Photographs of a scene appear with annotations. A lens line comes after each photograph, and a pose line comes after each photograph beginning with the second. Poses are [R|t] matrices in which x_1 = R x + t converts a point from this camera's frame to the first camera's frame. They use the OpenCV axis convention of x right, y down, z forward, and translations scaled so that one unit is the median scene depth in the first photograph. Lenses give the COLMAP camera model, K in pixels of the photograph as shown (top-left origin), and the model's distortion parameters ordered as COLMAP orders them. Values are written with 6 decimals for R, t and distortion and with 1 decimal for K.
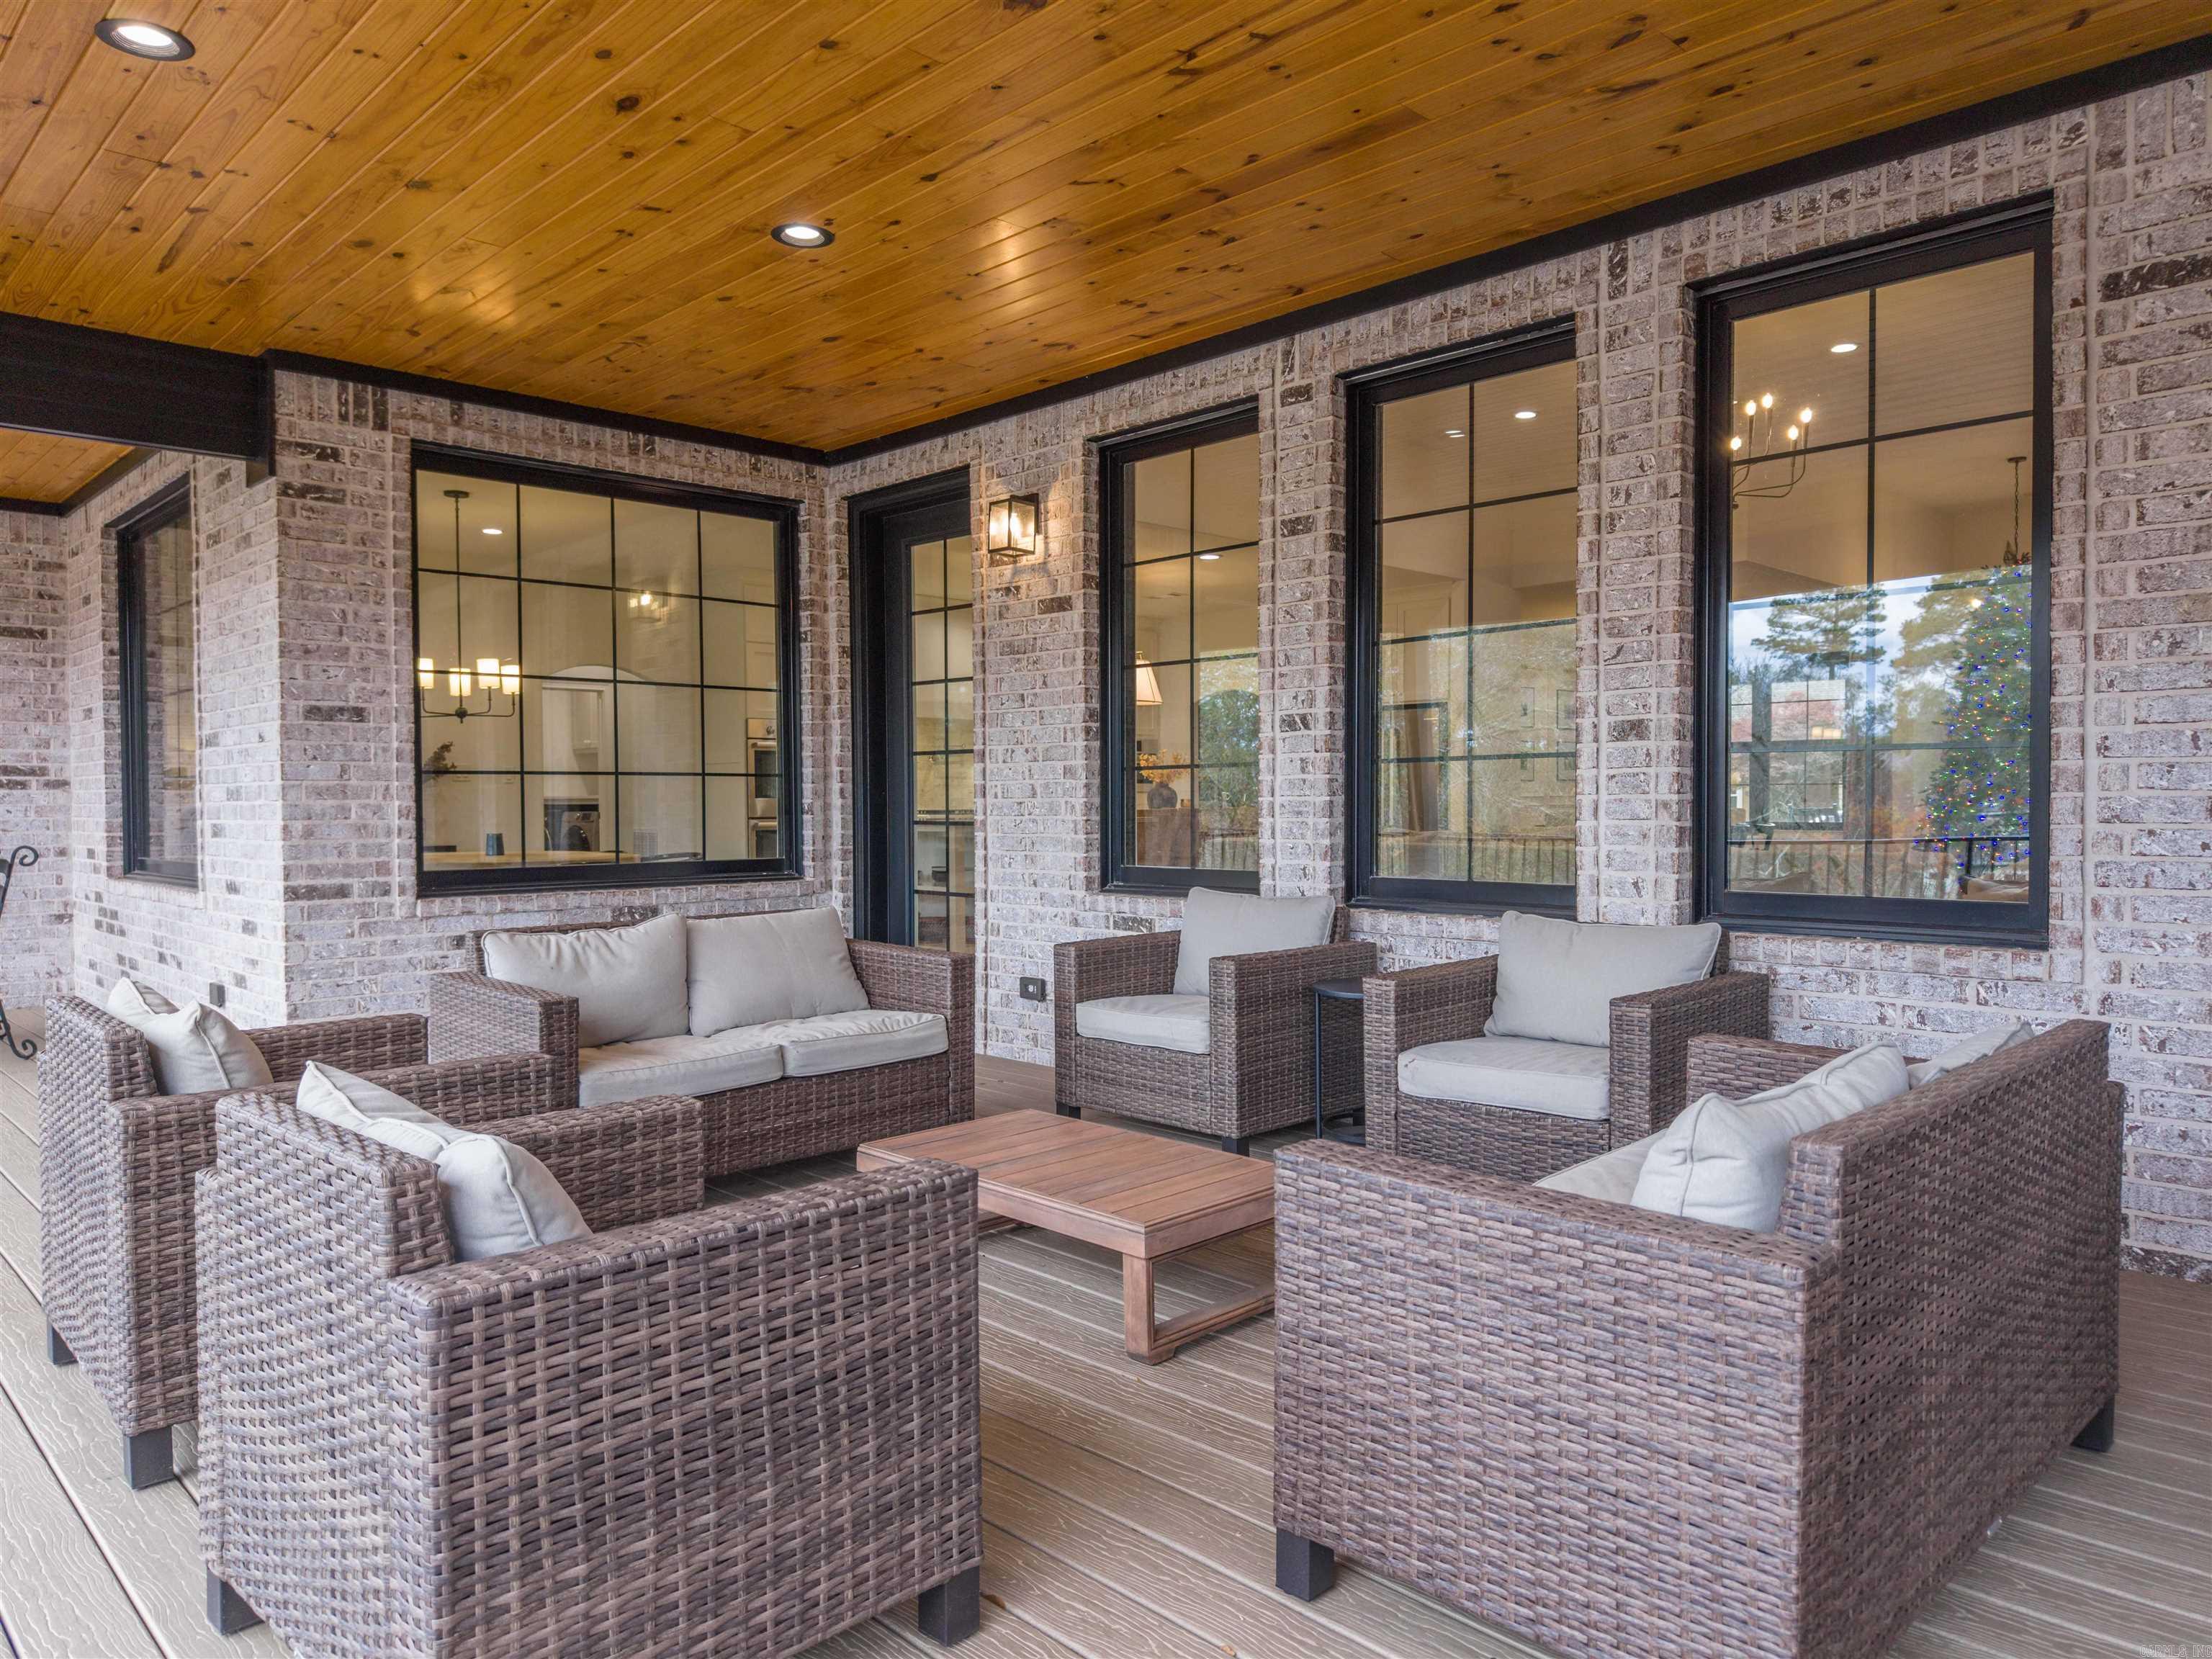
lens RADIAL K [[1492.2, 0, 1110.8], [0, 1492.2, 836.3], [0, 0, 1]] dist [0.023906, -0.018998]
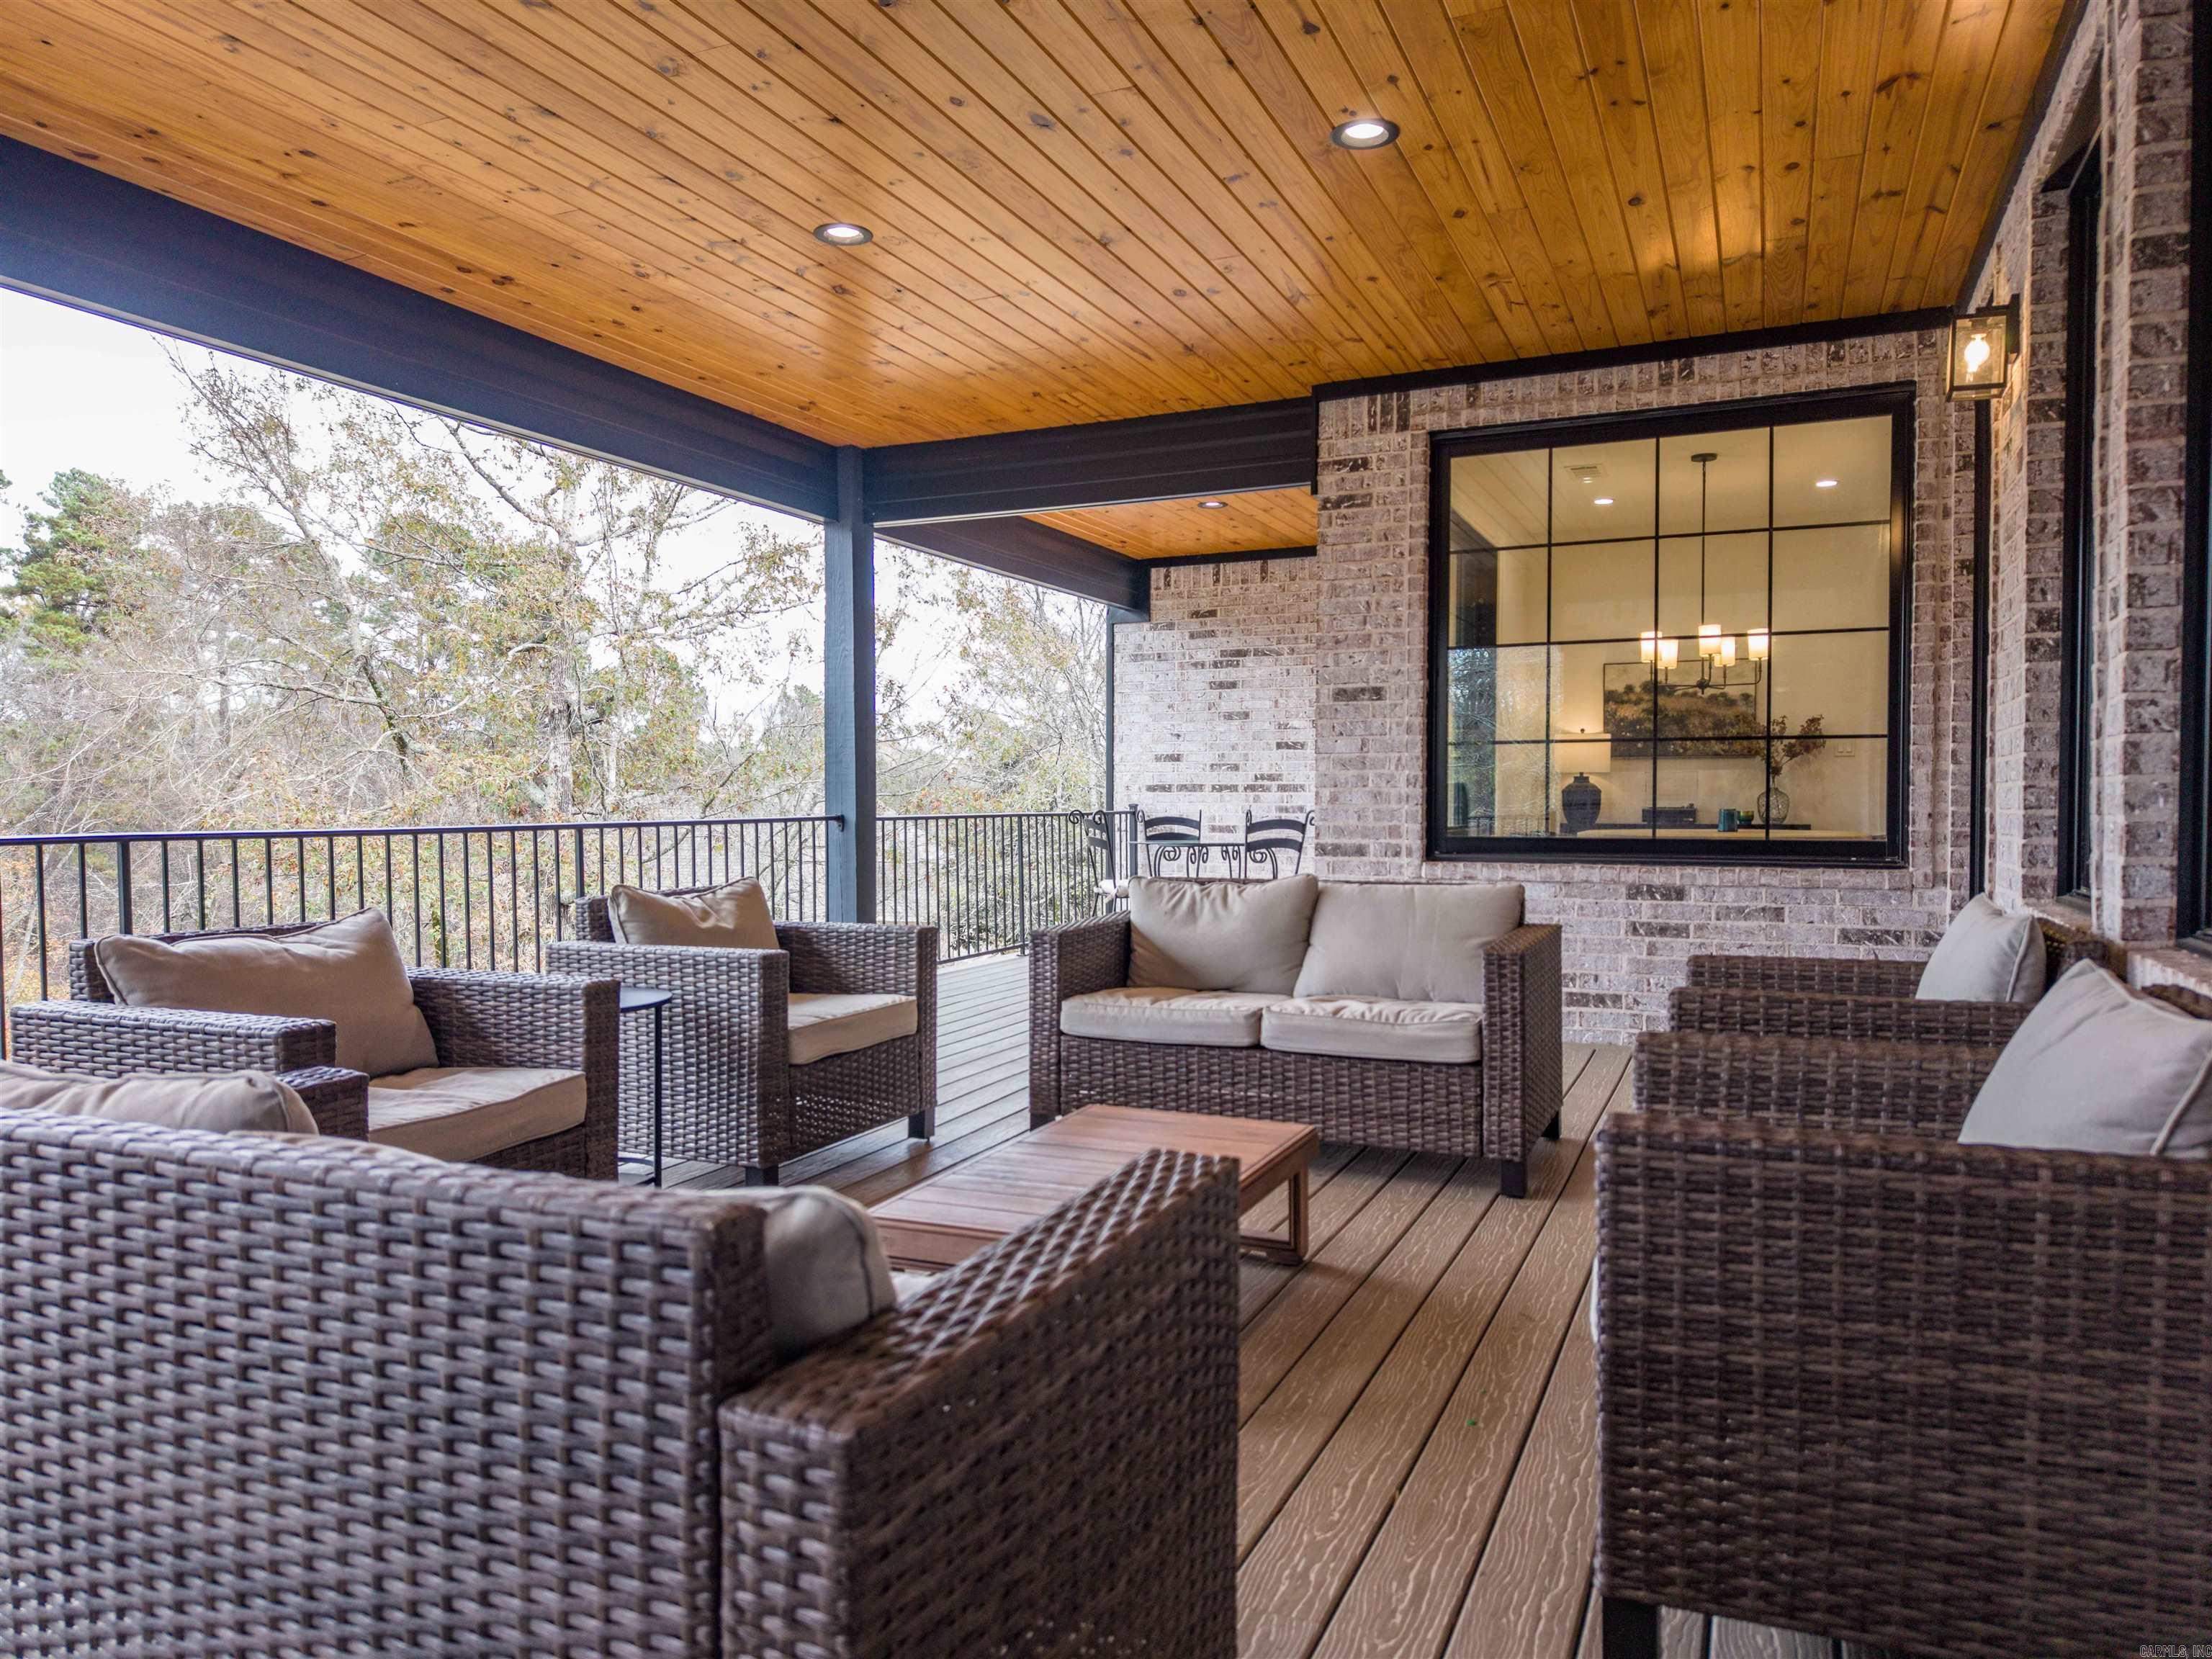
lens RADIAL K [[1505.5, 0, 1148.5], [0, 1505.5, 831.3], [0, 0, 1]] dist [0.132649, -0.152797]
pose [[0.394846, 0.024647, -0.918417, 0.467330], [-0.024310, 0.999570, 0.016374, 0.007254], [0.918426, 0.015862, 0.395276, 0.396213]]
